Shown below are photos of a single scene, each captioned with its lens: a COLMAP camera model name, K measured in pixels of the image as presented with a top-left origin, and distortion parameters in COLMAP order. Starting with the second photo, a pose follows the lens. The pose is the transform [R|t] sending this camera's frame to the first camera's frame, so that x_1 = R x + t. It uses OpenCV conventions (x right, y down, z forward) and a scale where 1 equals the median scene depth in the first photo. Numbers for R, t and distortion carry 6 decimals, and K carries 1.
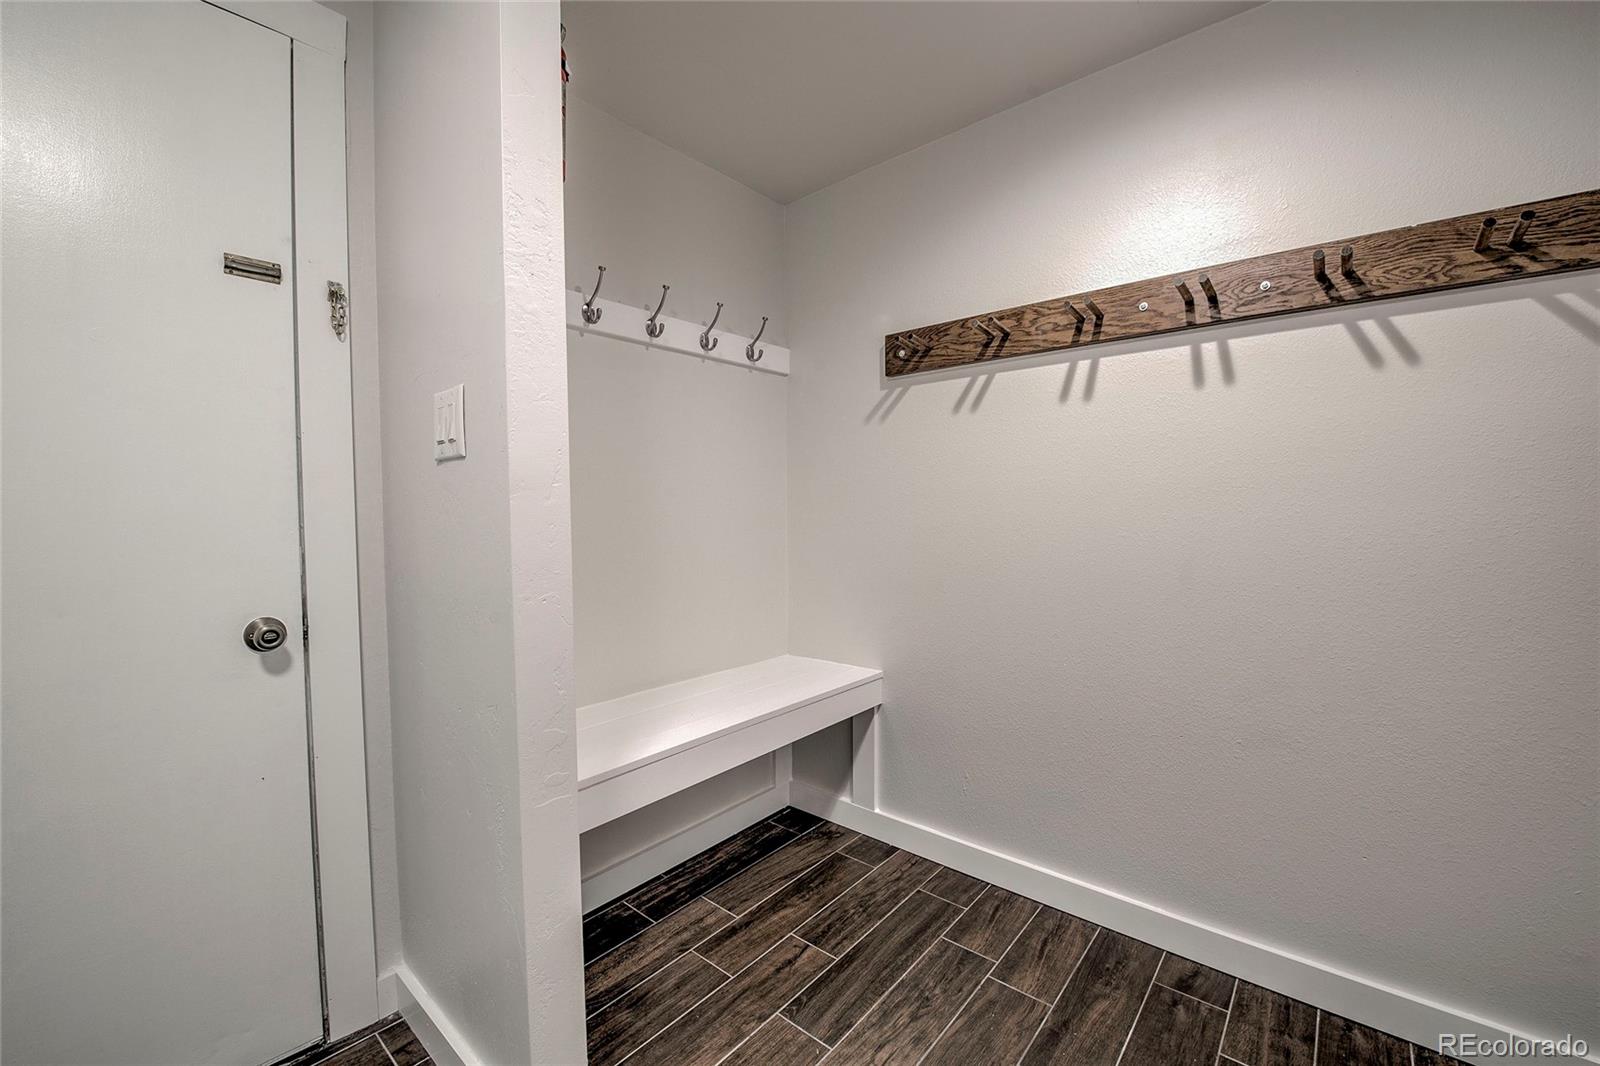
lens RADIAL K [[644.6, 0, 802.1], [0, 644.6, 534.3], [0, 0, 1]] dist [-0.021911, -0.000380]
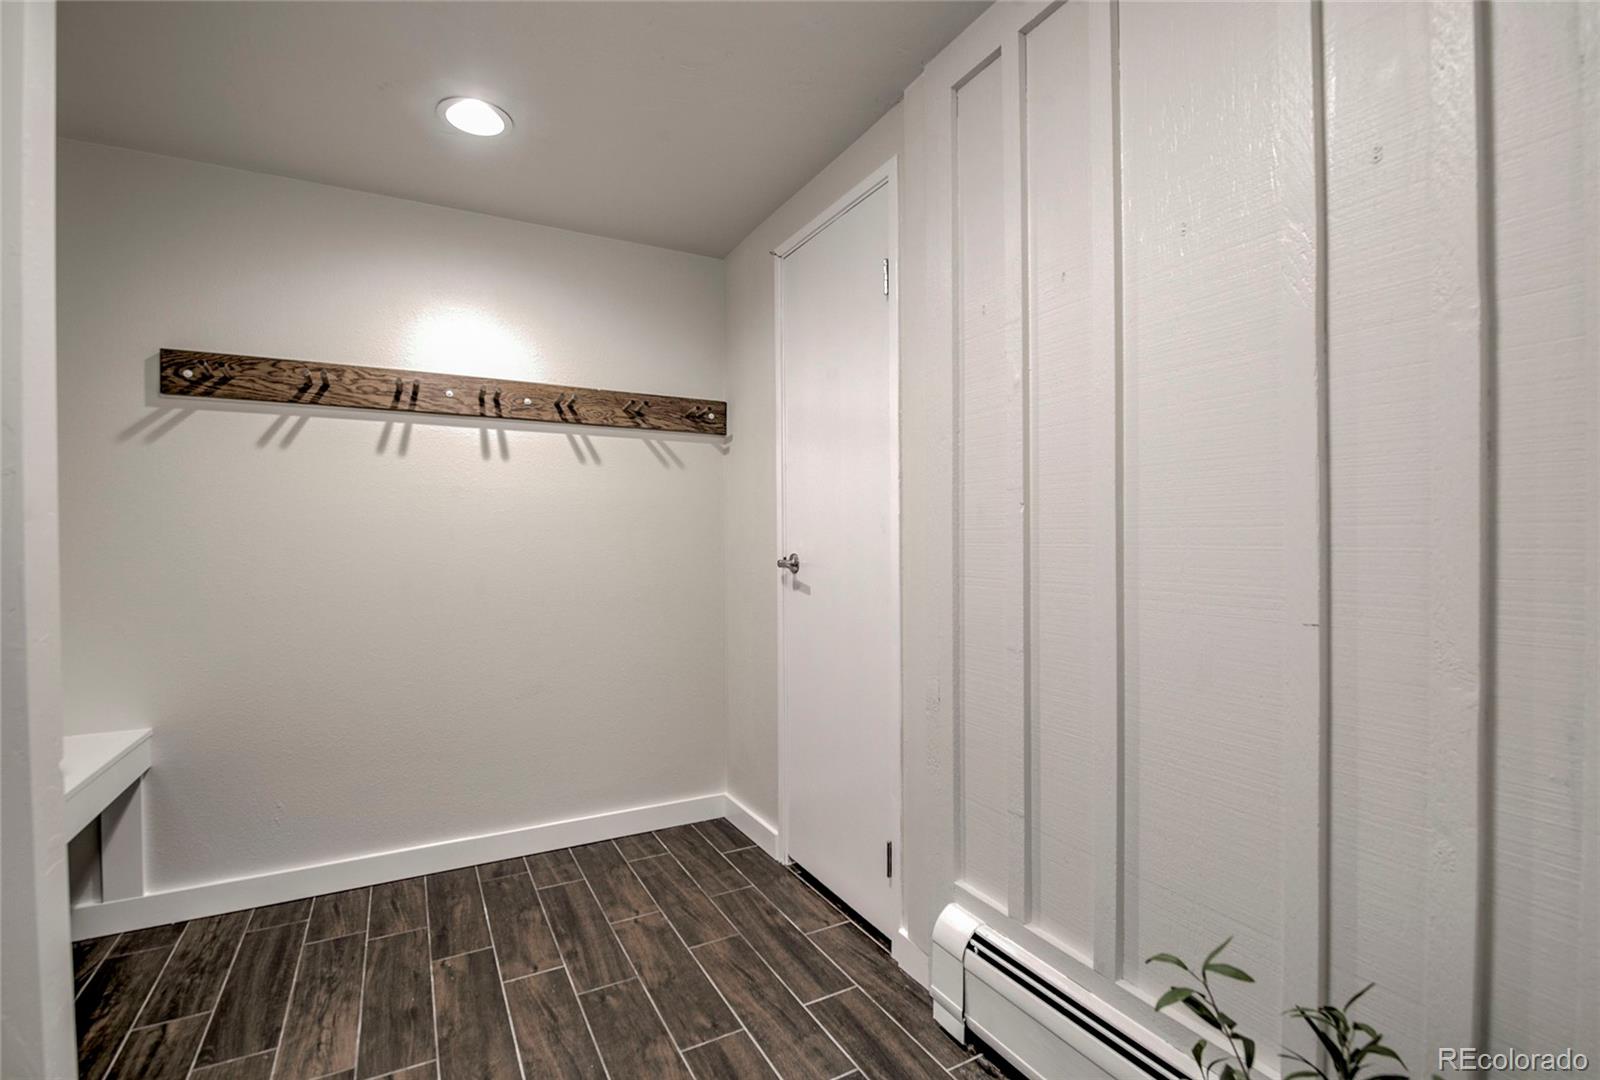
lens RADIAL K [[729.8, 0, 800.0], [0, 729.8, 540.0], [0, 0, 1]] dist [-0.000042, -0.000005]
pose [[0.352862, 0.005422, 0.935660, -0.652107], [0.033781, 0.999257, -0.018530, 0.009001], [-0.935066, 0.038146, 0.352416, -0.233219]]
